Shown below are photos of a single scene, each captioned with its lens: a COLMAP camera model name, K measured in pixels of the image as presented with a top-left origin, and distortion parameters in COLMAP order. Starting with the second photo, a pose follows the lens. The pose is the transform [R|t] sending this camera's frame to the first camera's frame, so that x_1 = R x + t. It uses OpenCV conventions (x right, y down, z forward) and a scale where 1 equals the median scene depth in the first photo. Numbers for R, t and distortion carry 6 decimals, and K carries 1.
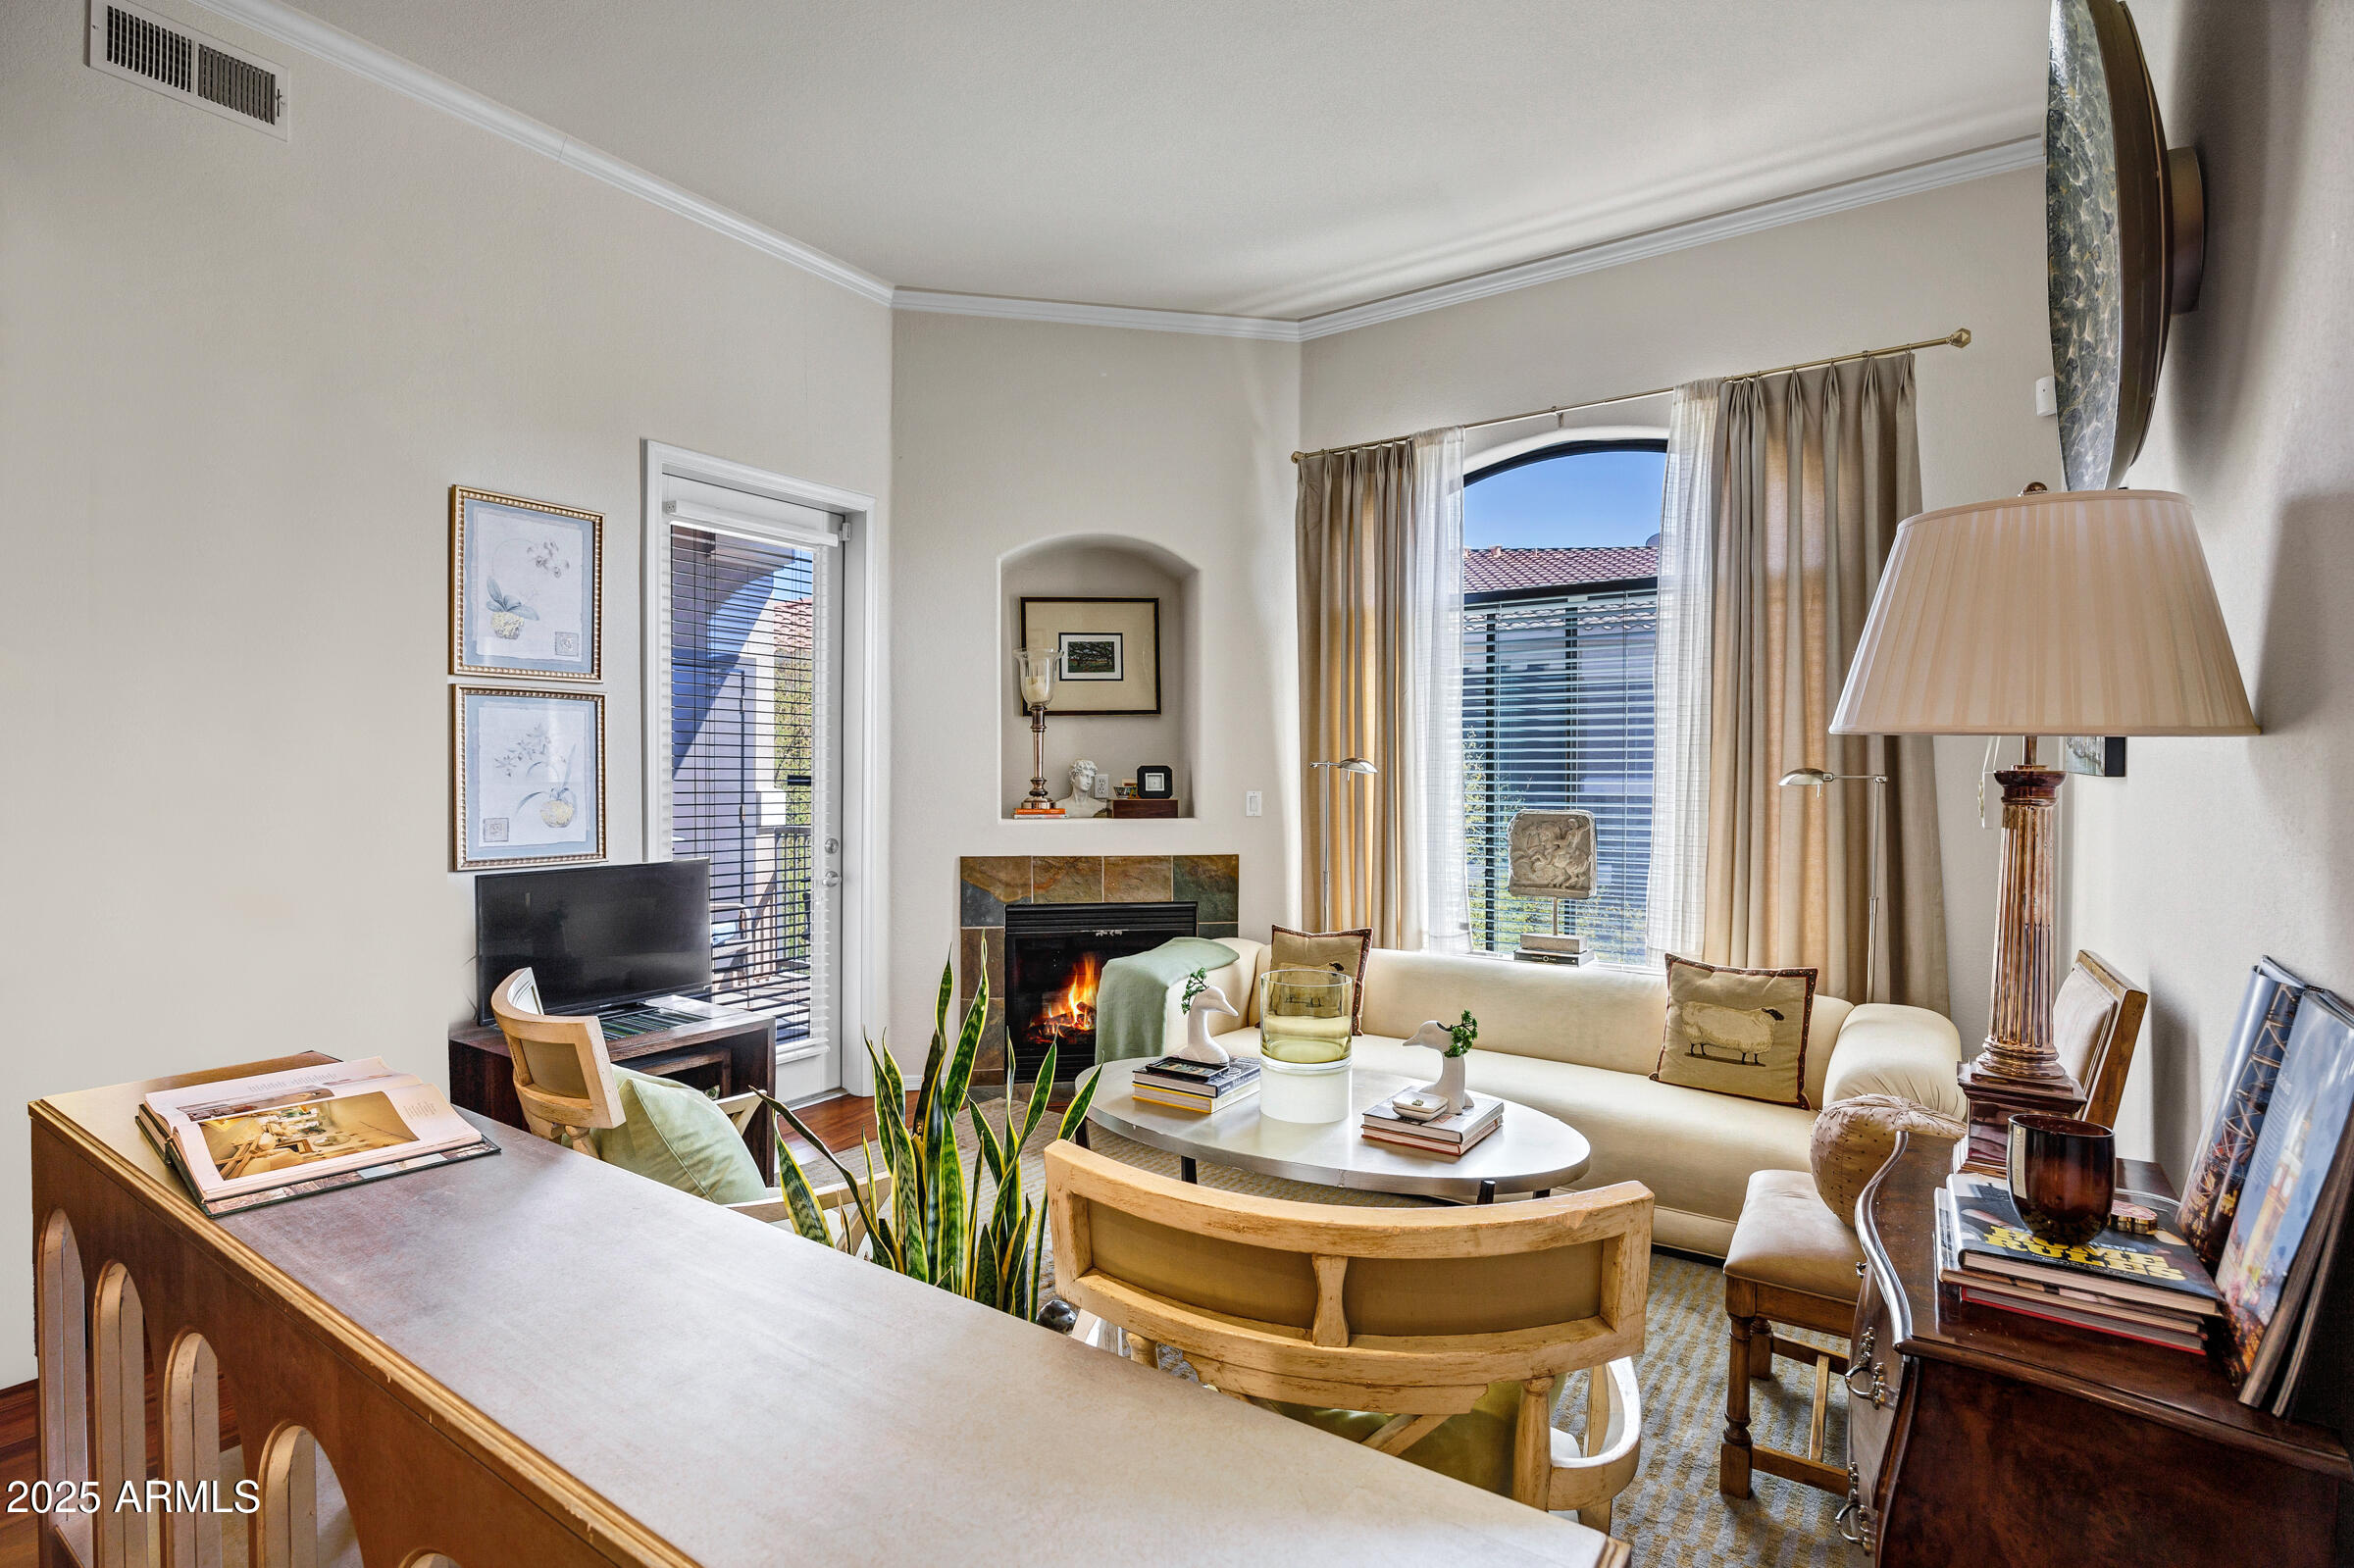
lens RADIAL K [[1139.4, 0, 1177.1], [0, 1139.4, 774.2], [0, 0, 1]] dist [-0.012833, -0.000460]
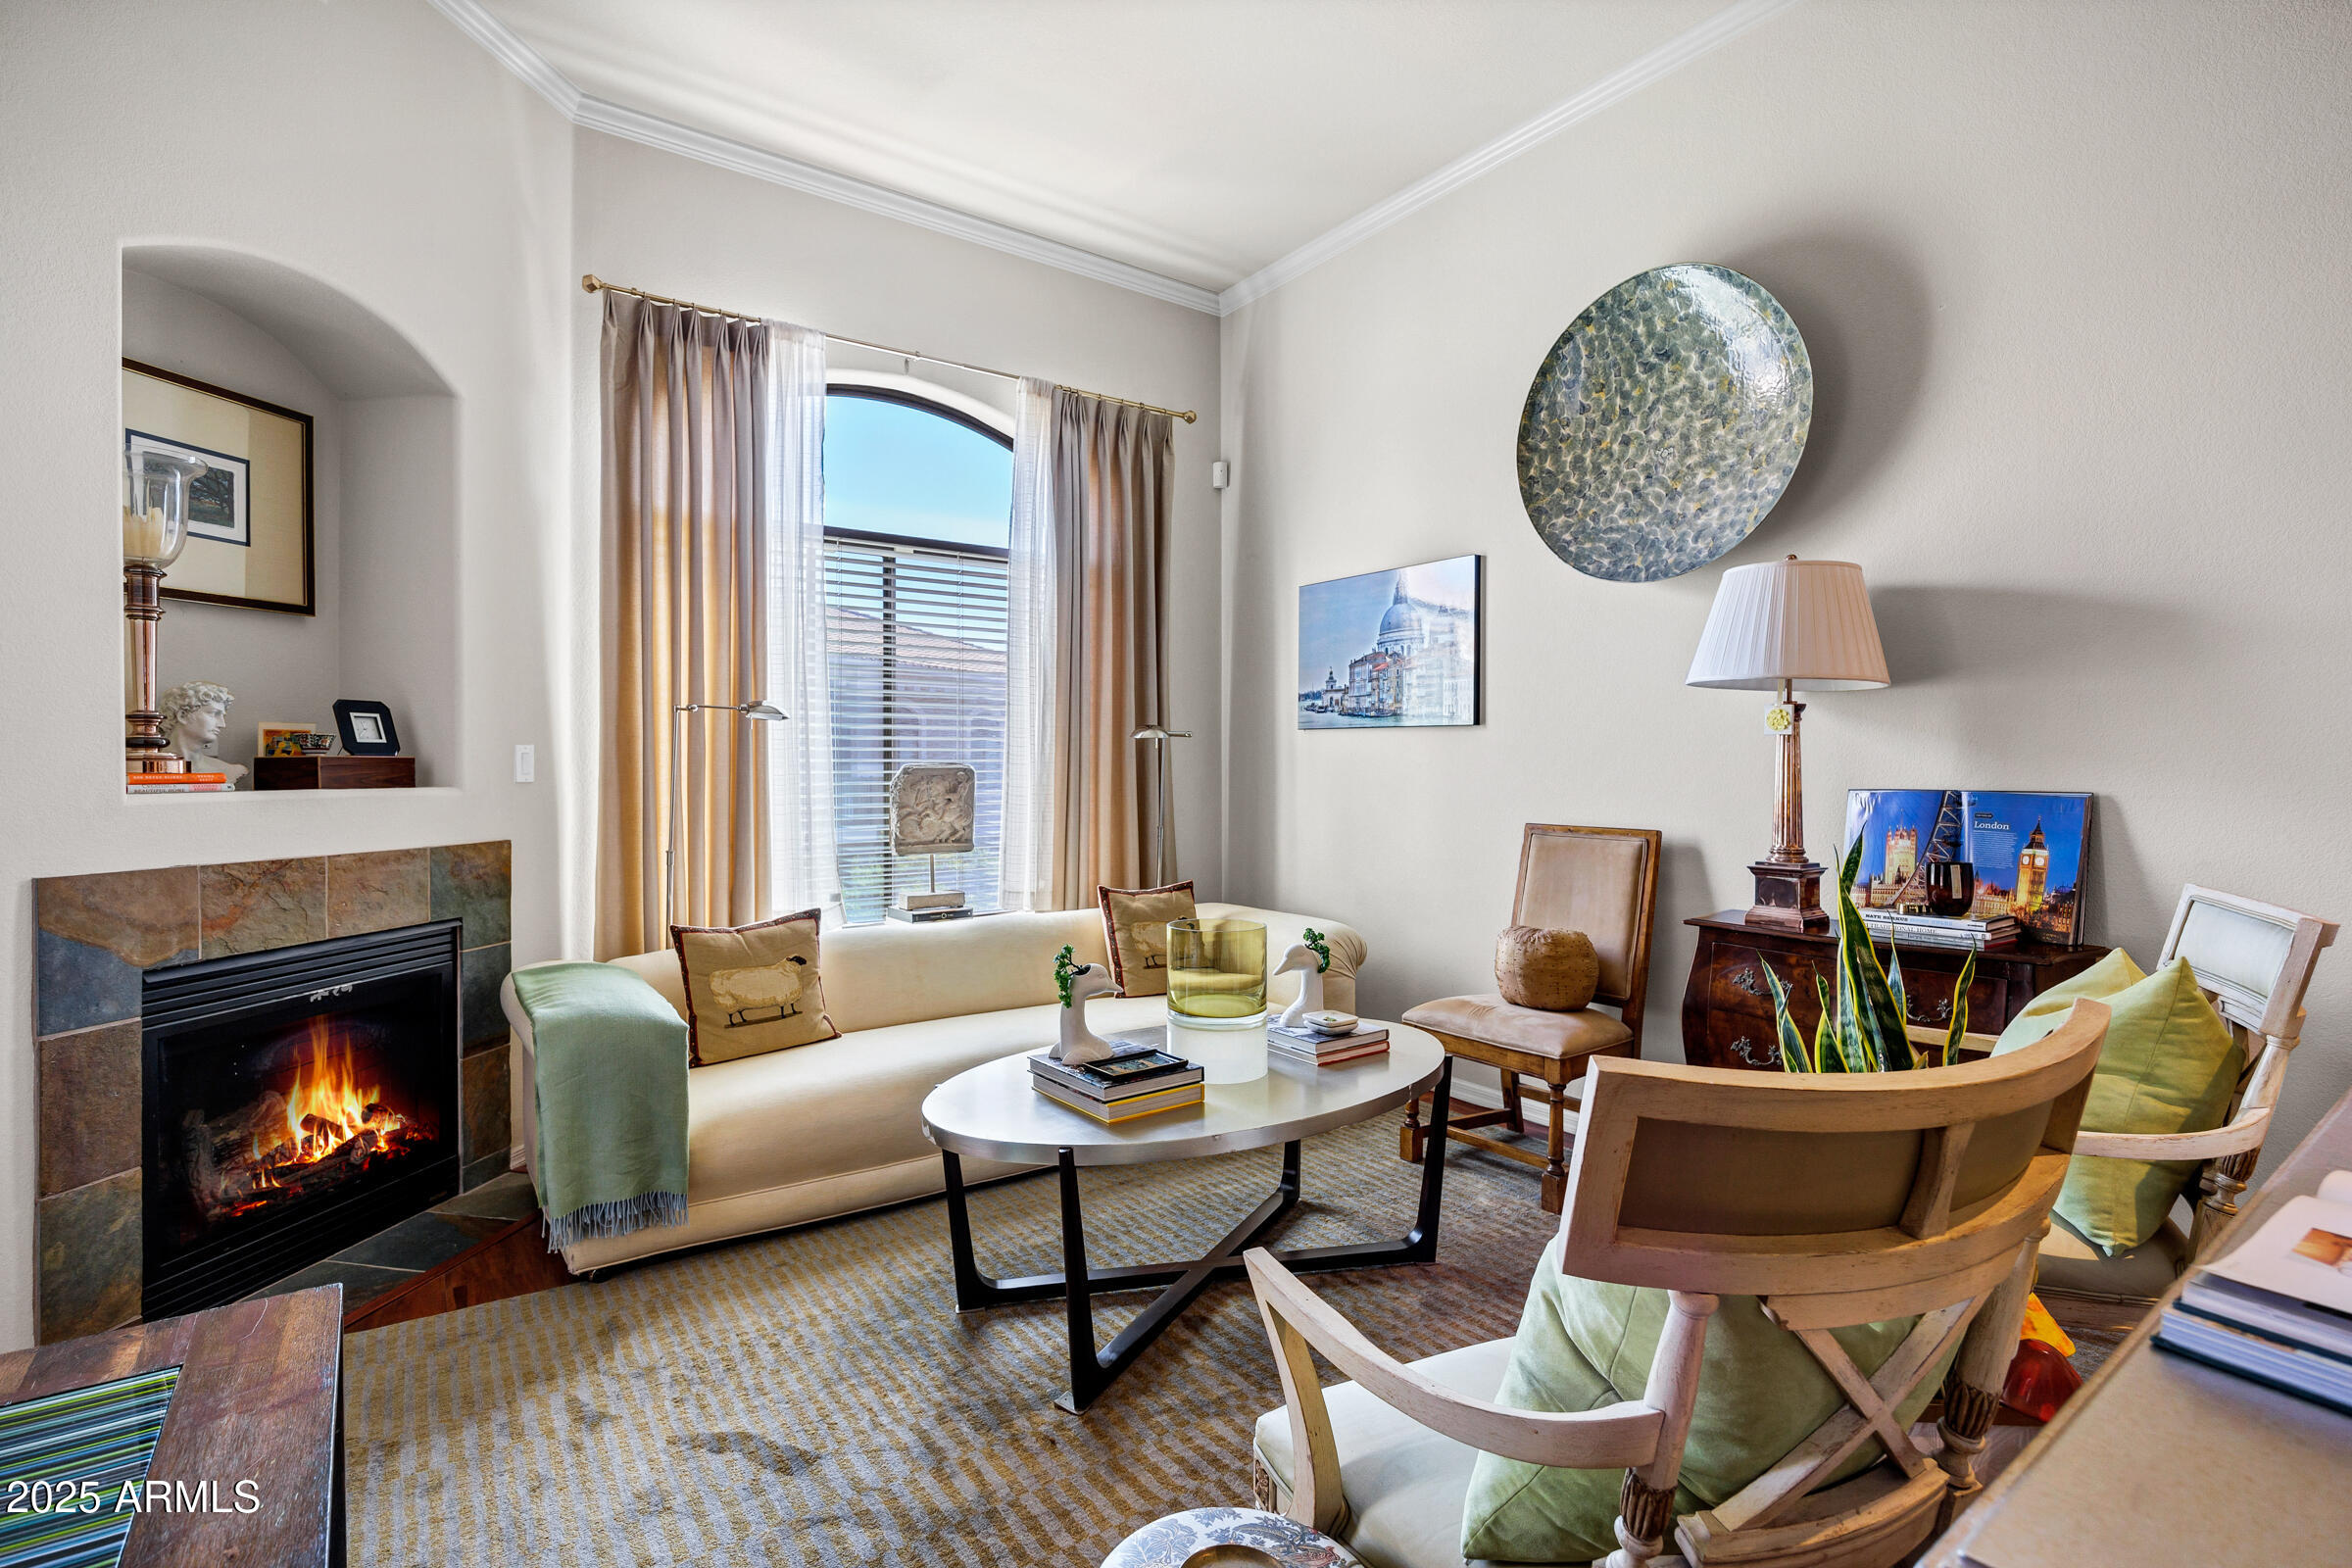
lens RADIAL K [[1080.2, 0, 1162.5], [0, 1080.2, 763.8], [0, 0, 1]] dist [-0.014101, 0.000694]
pose [[0.346259, 0.000268, 0.938139, -0.420625], [0.004807, 0.999986, -0.002060, 0.030212], [-0.938127, 0.005223, 0.346253, 0.438566]]
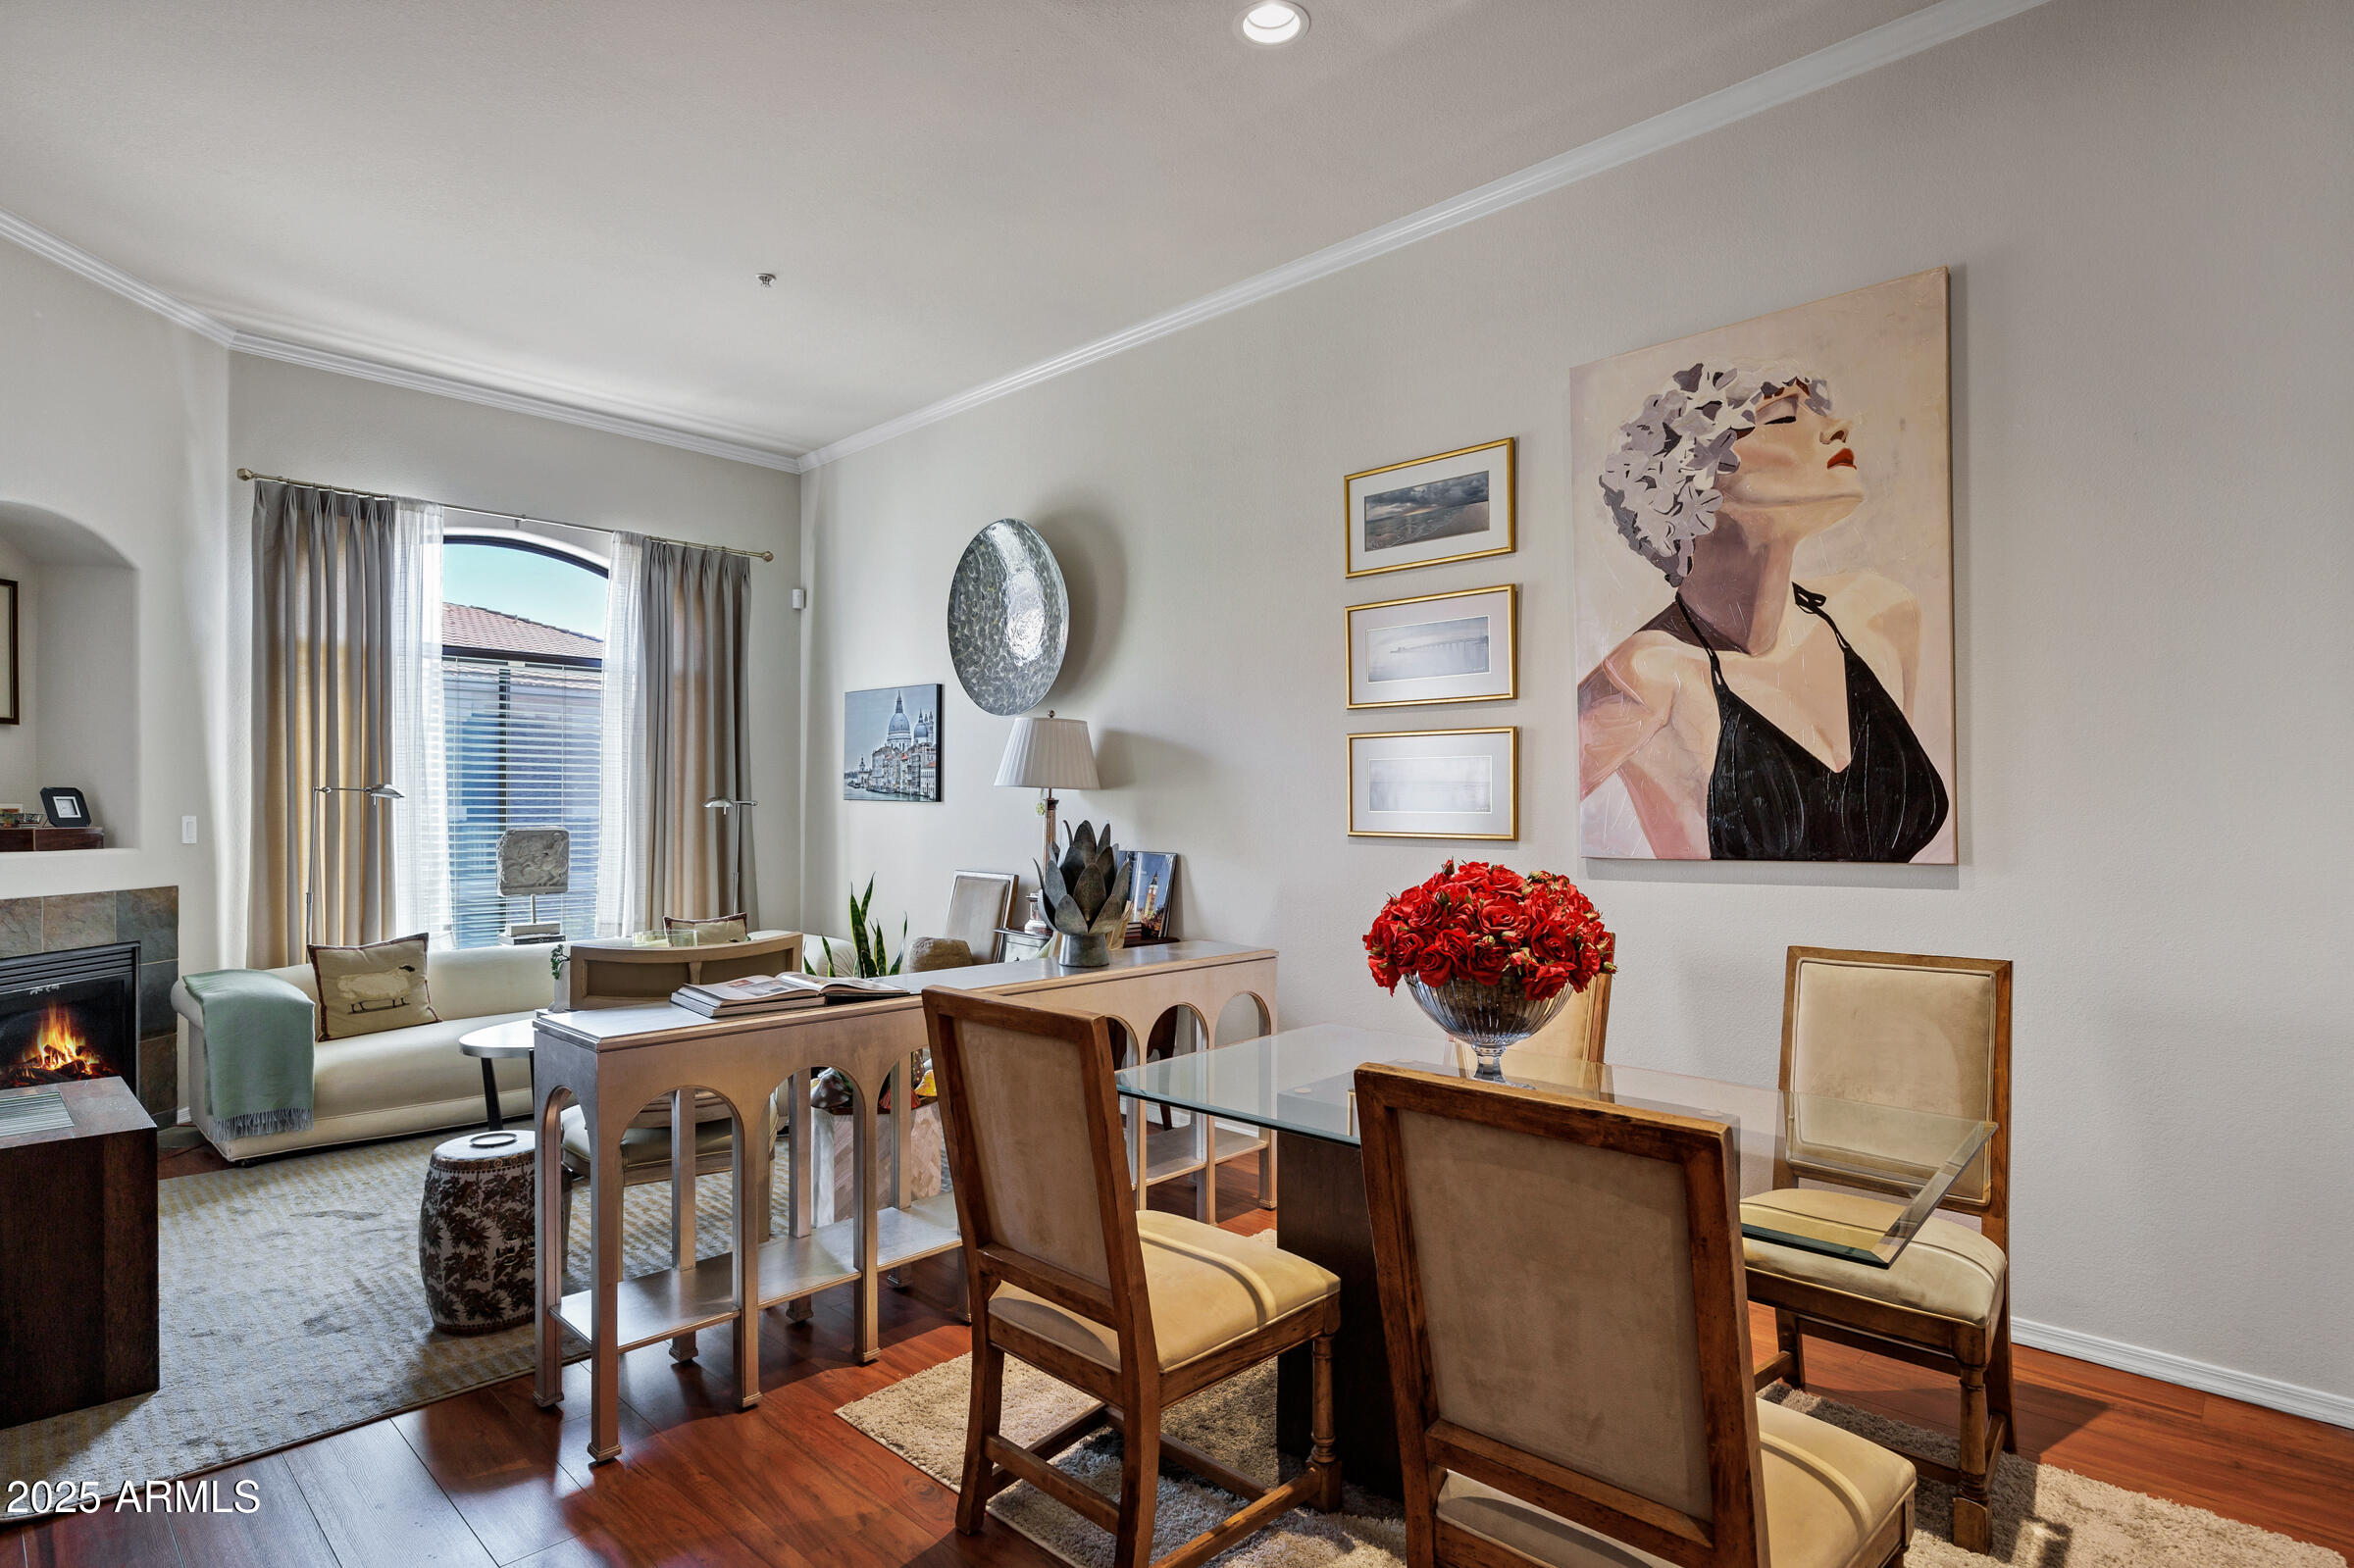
lens RADIAL K [[1148.2, 0, 1181.8], [0, 1148.2, 811.0], [0, 0, 1]] dist [-0.018452, 0.001954]
pose [[0.151584, -0.005213, 0.988431, -0.758597], [-0.002455, 0.999981, 0.005650, 0.003172], [-0.988441, -0.003283, 0.151568, 0.058287]]
